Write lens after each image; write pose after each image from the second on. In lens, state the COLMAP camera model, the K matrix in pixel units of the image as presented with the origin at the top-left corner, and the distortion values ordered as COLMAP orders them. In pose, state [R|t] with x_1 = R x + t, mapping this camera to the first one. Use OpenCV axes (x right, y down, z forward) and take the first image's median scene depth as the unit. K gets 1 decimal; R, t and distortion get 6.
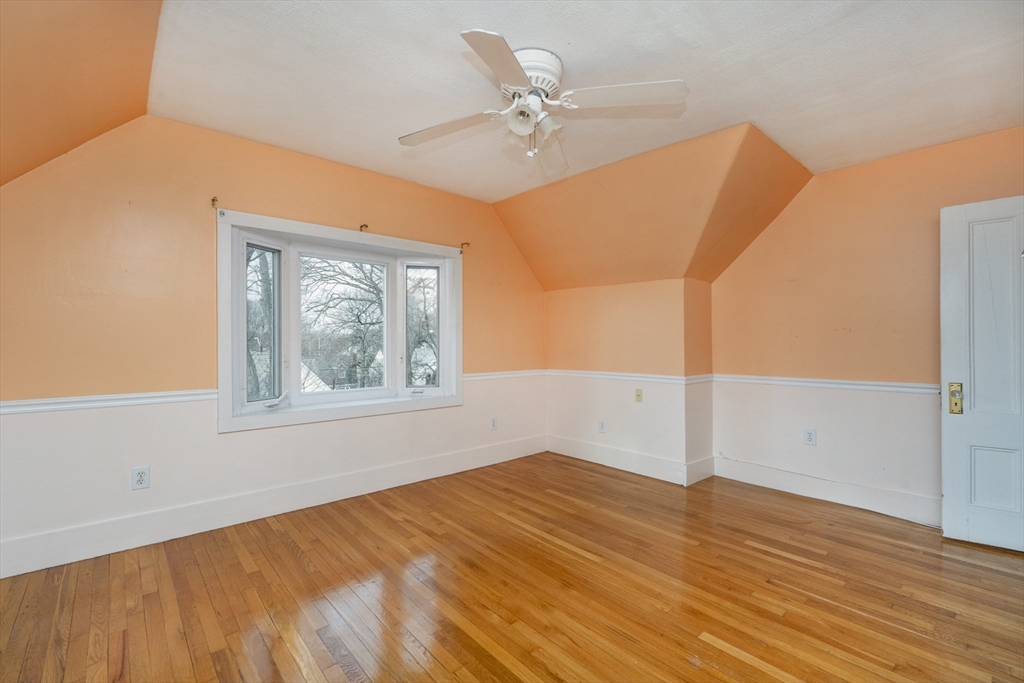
lens RADIAL K [[447.6, 0, 510.4], [0, 447.6, 340.6], [0, 0, 1]] dist [-0.010233, 0.001569]
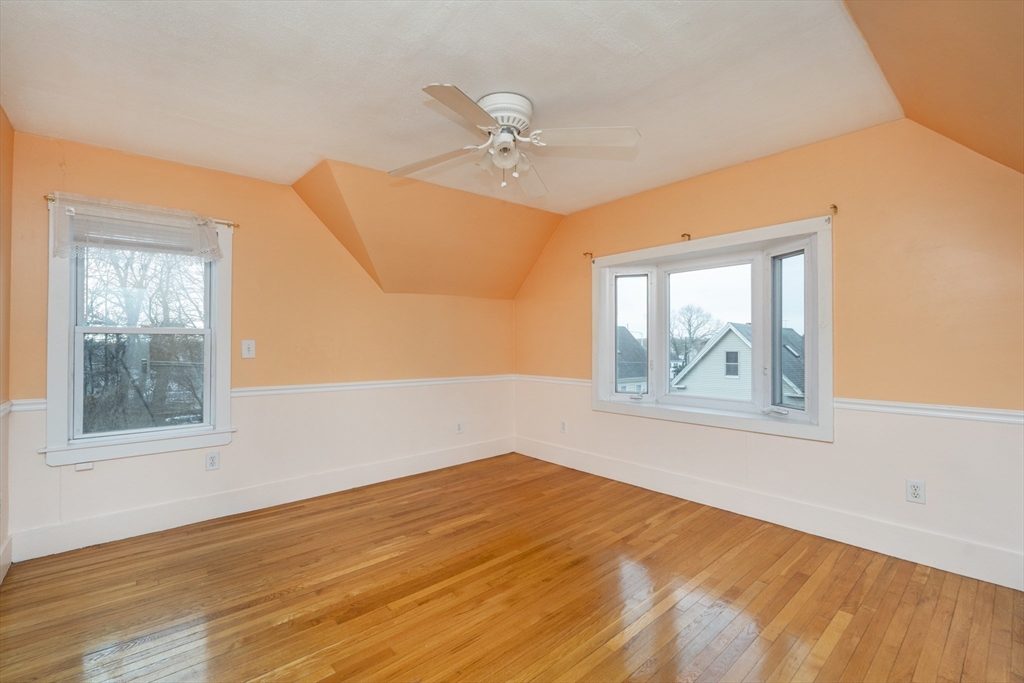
lens RADIAL K [[447.6, 0, 510.8], [0, 447.6, 340.5], [0, 0, 1]] dist [-0.010233, 0.001569]
pose [[-0.010968, -0.009260, -0.999897, 0.785025], [-0.000414, 0.999957, -0.009256, -0.008323], [0.999940, 0.000312, -0.010971, 0.694746]]
